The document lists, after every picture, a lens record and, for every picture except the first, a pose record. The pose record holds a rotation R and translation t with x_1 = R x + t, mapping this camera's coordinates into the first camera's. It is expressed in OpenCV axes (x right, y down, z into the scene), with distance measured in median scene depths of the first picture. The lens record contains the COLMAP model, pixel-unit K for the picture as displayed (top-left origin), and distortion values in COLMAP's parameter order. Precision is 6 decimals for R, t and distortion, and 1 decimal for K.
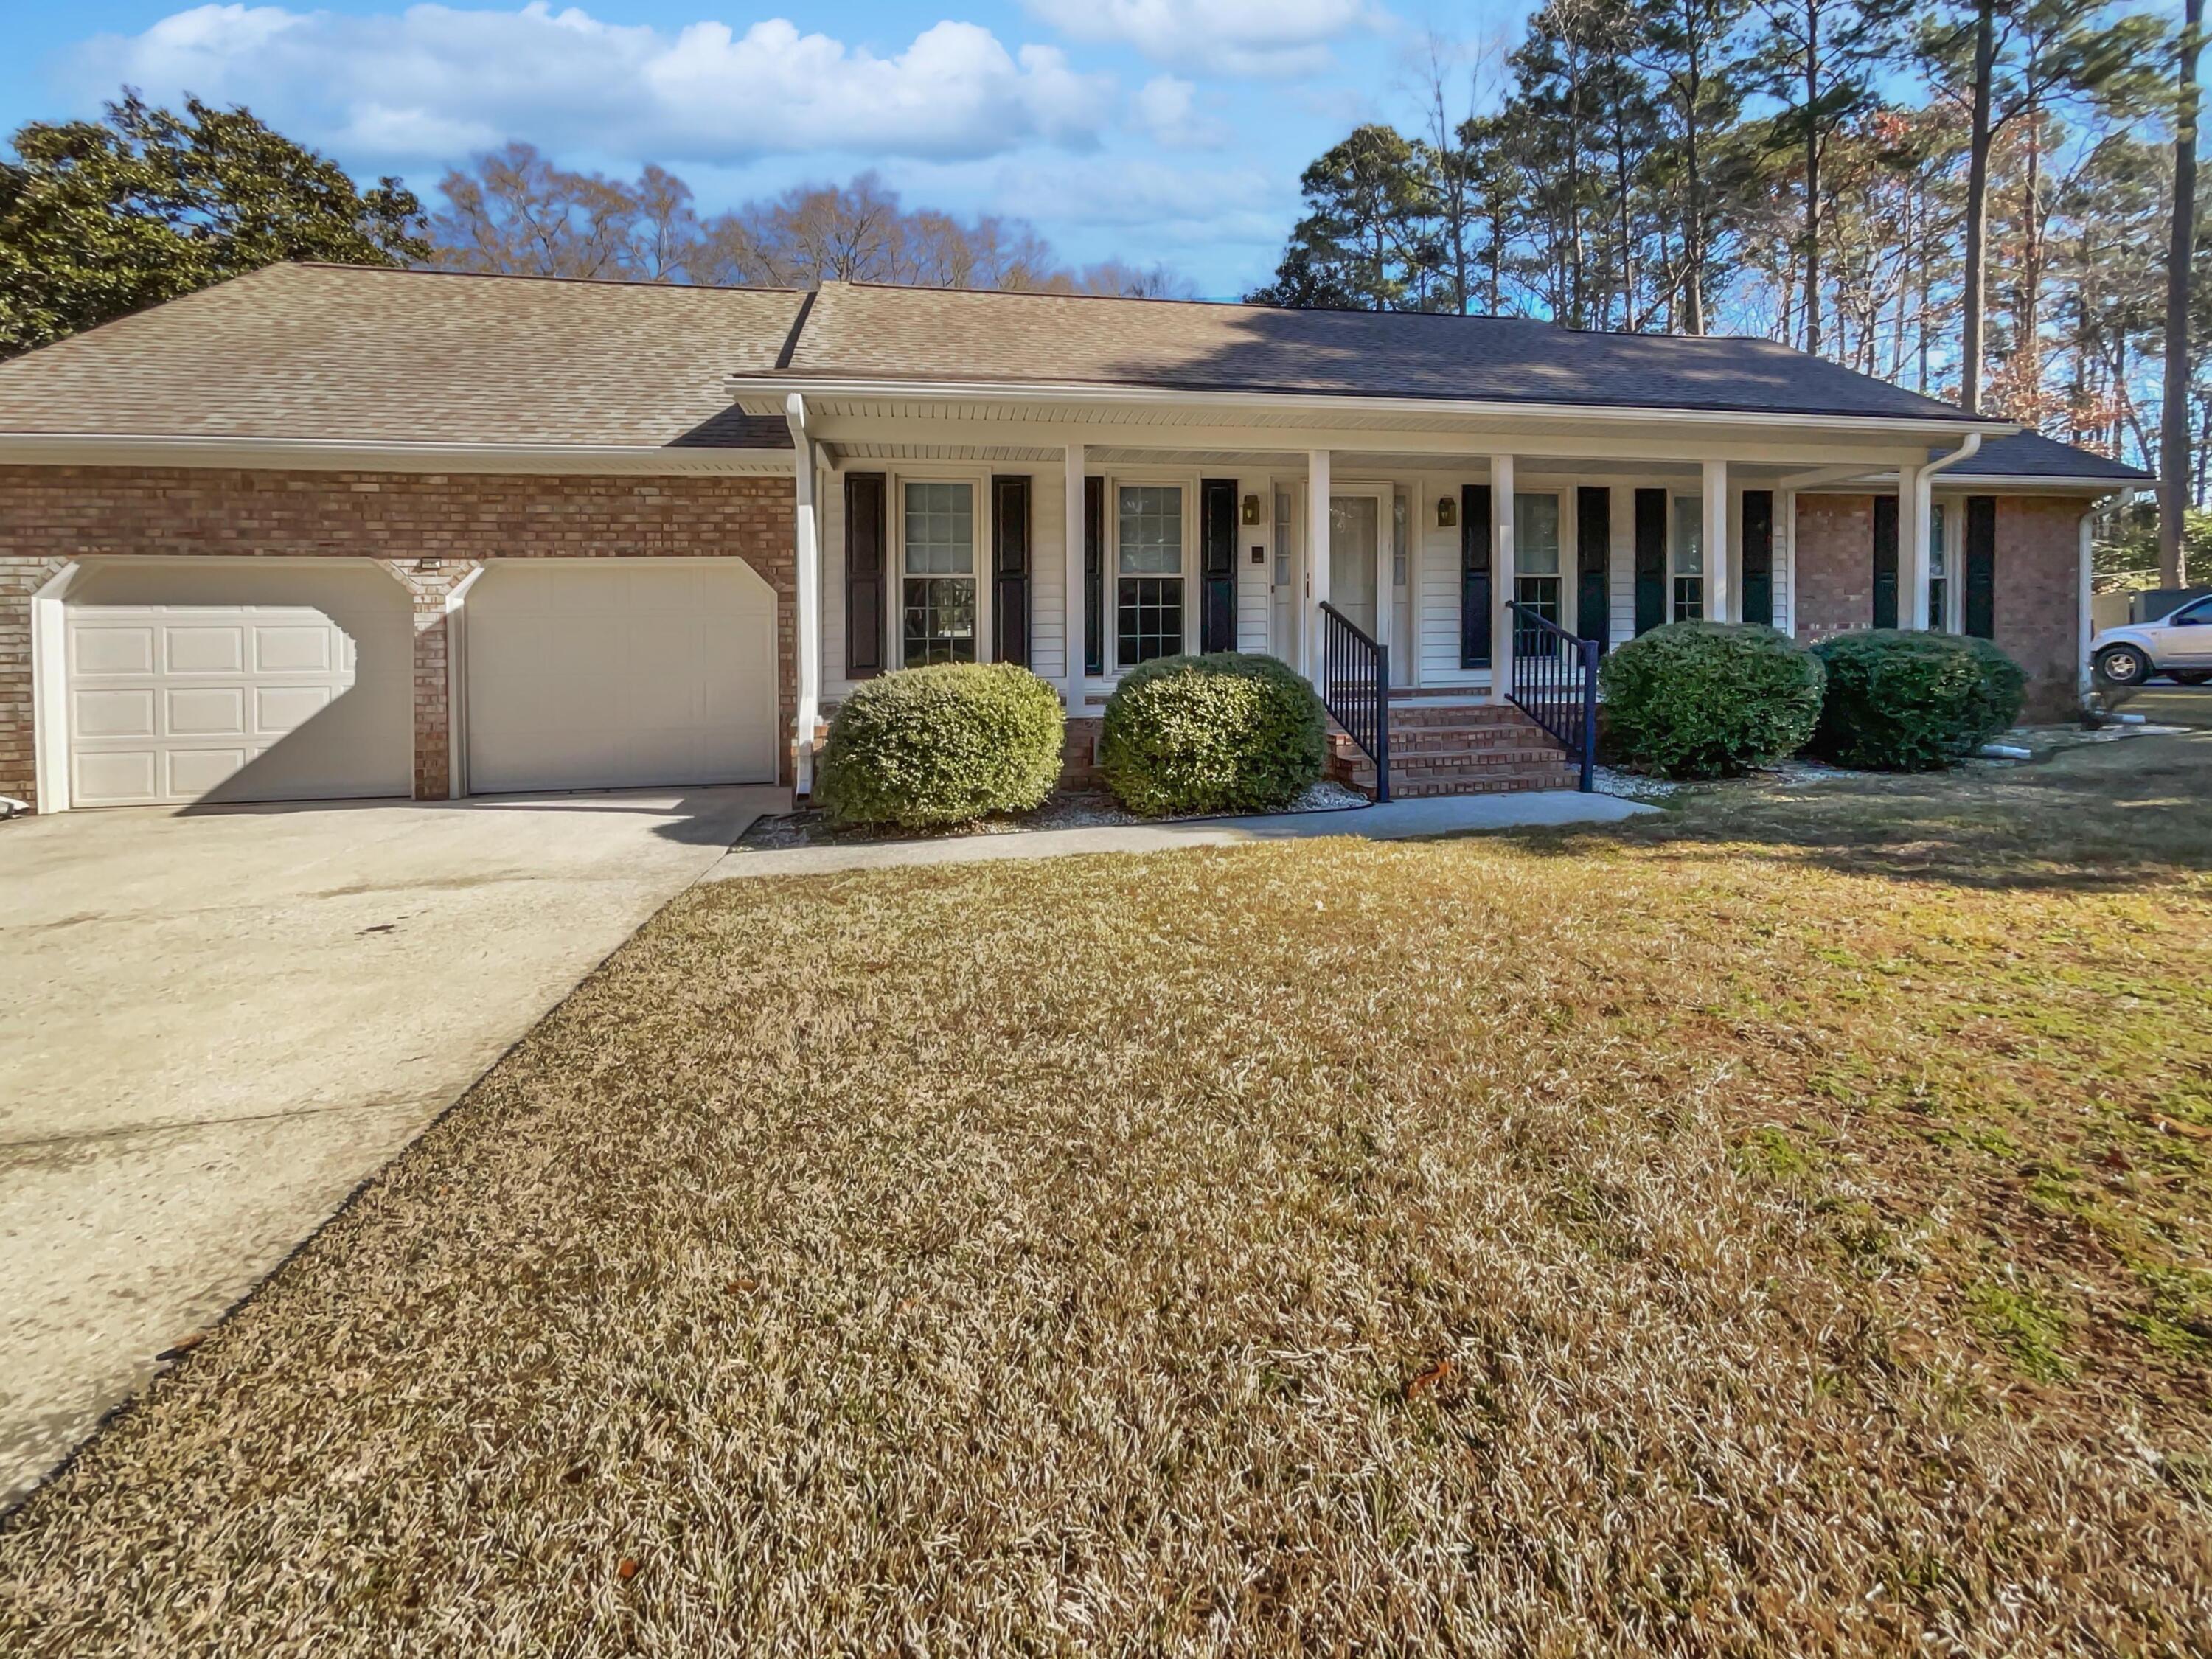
lens RADIAL K [[950.5, 0, 1106.3], [0, 950.5, 673.1], [0, 0, 1]] dist [0.020830, -0.013277]
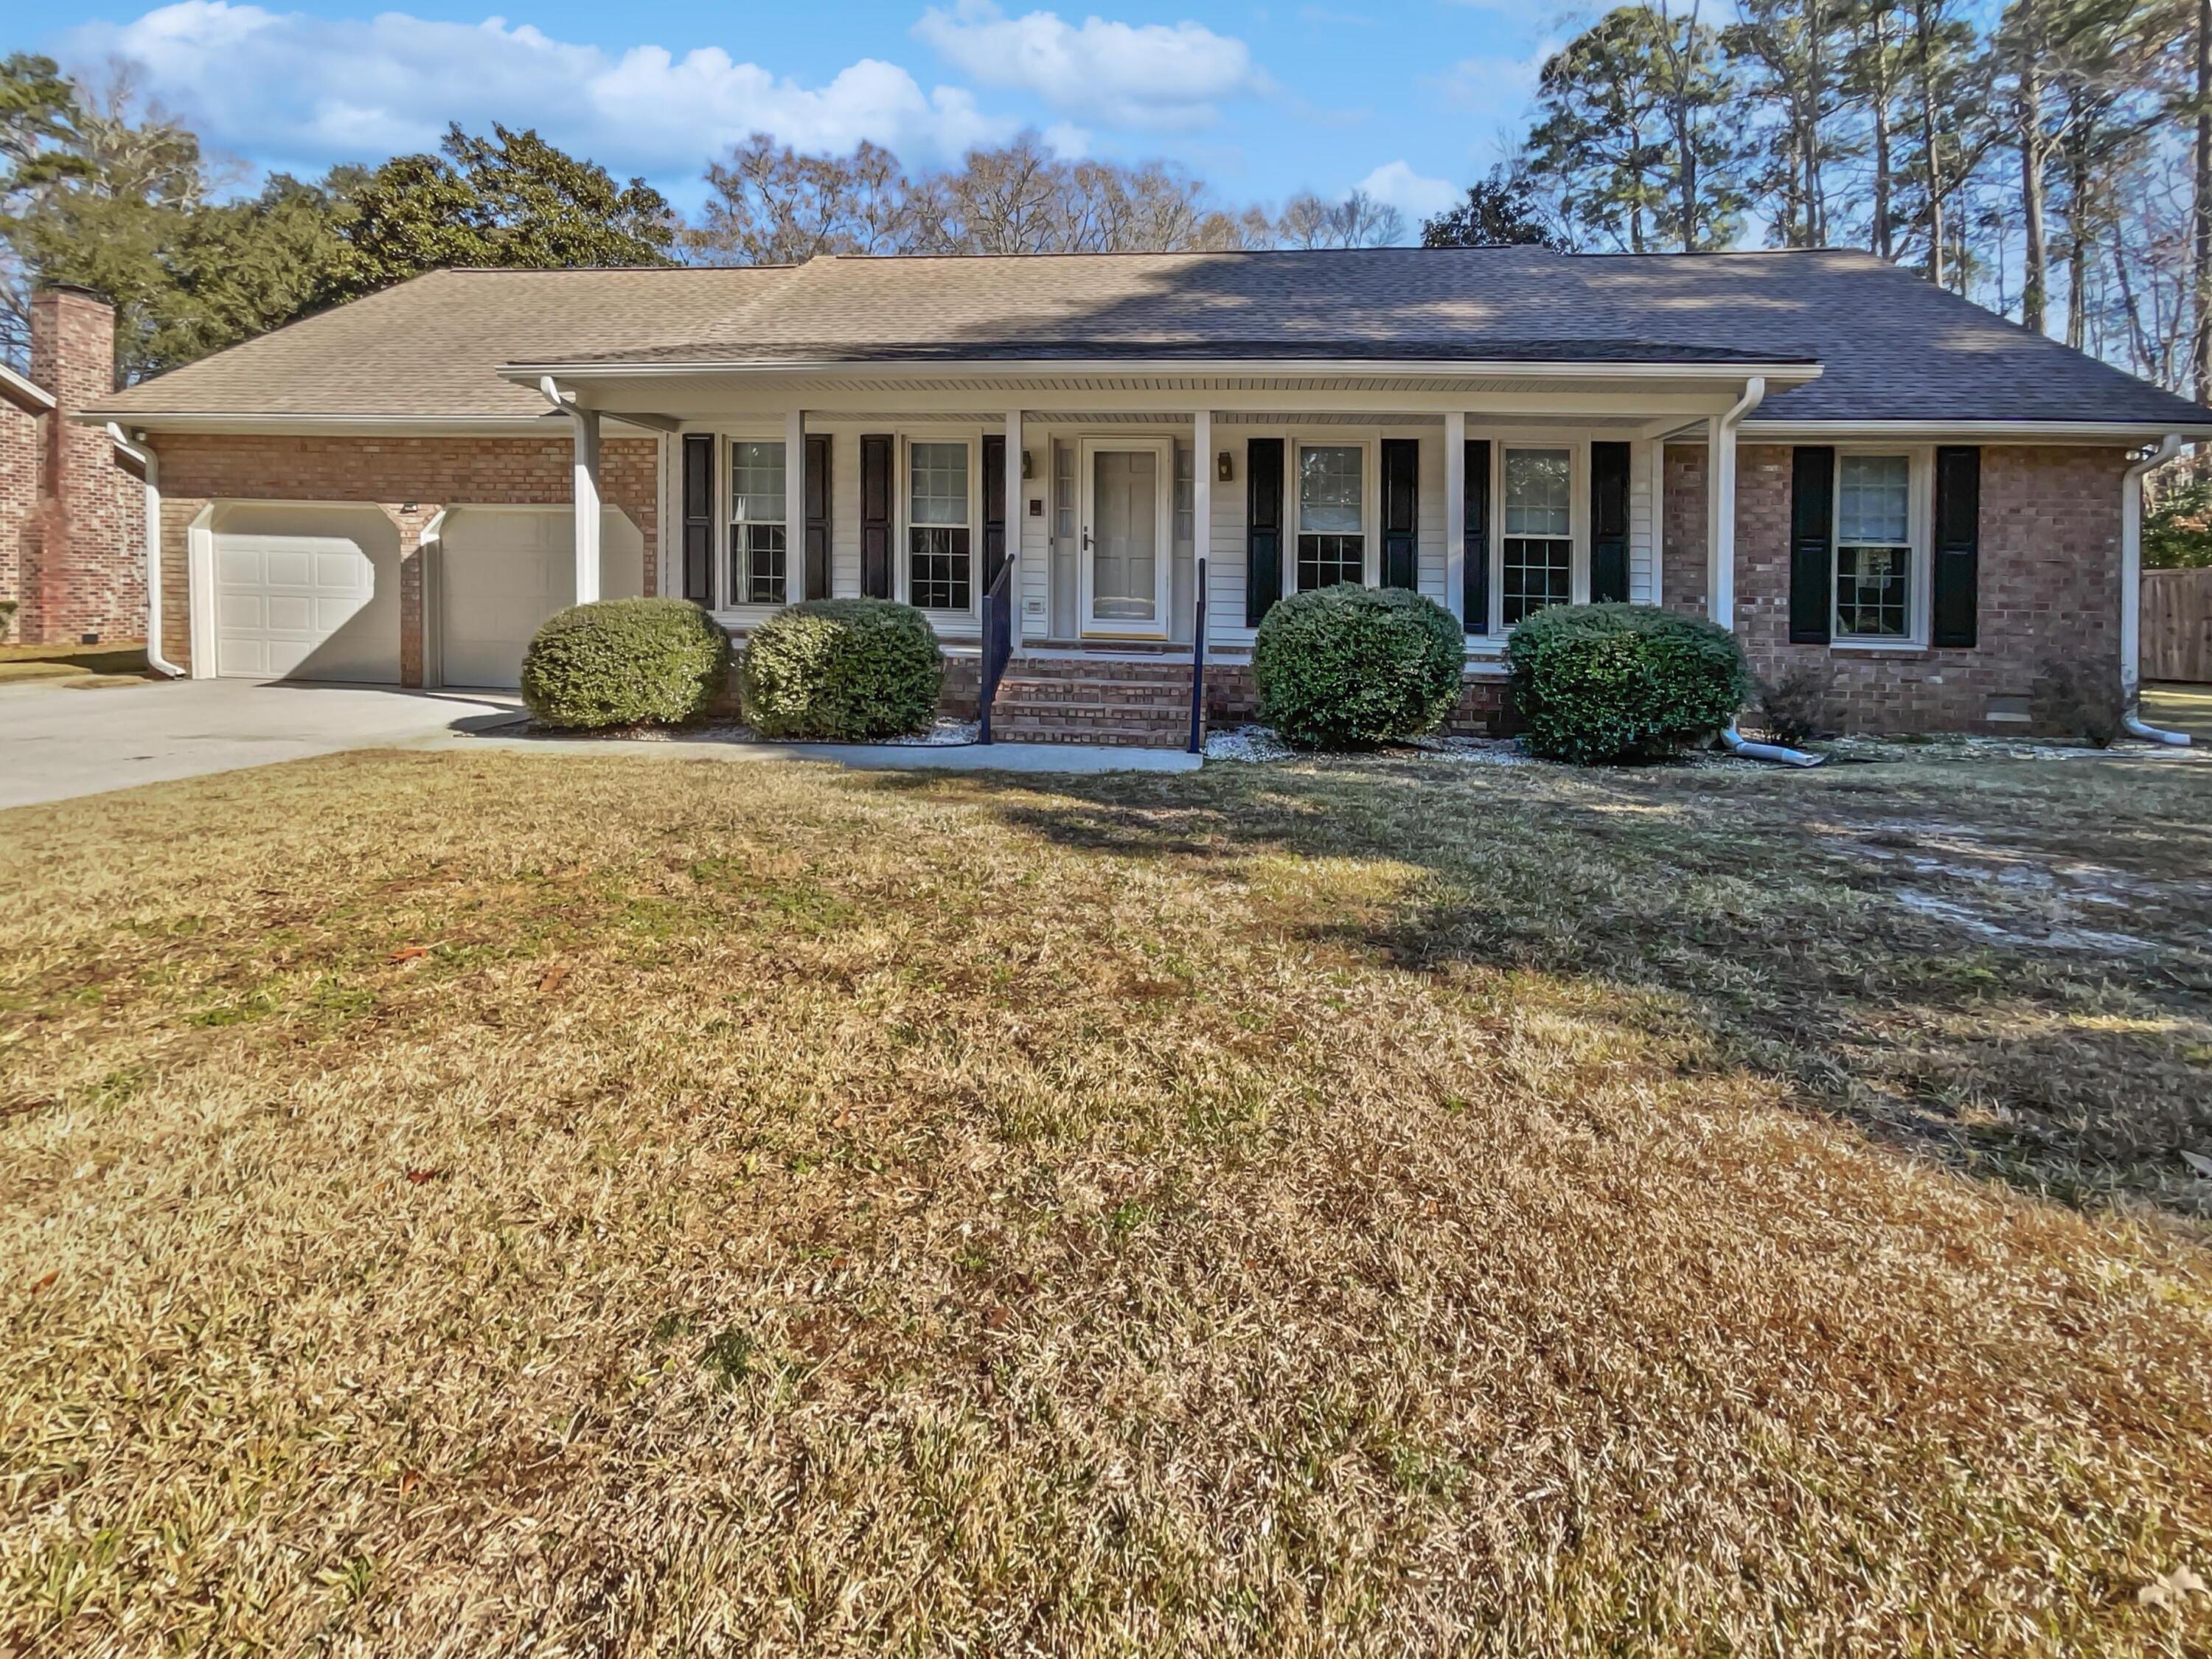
lens RADIAL K [[983.6, 0, 1105.1], [0, 983.6, 647.9], [0, 0, 1]] dist [0.011025, 0.000020]
pose [[0.952636, 0.055106, -0.299078, 0.600636], [-0.047472, 0.998336, 0.032738, -0.011378], [0.300385, -0.016990, 0.953667, -0.007806]]
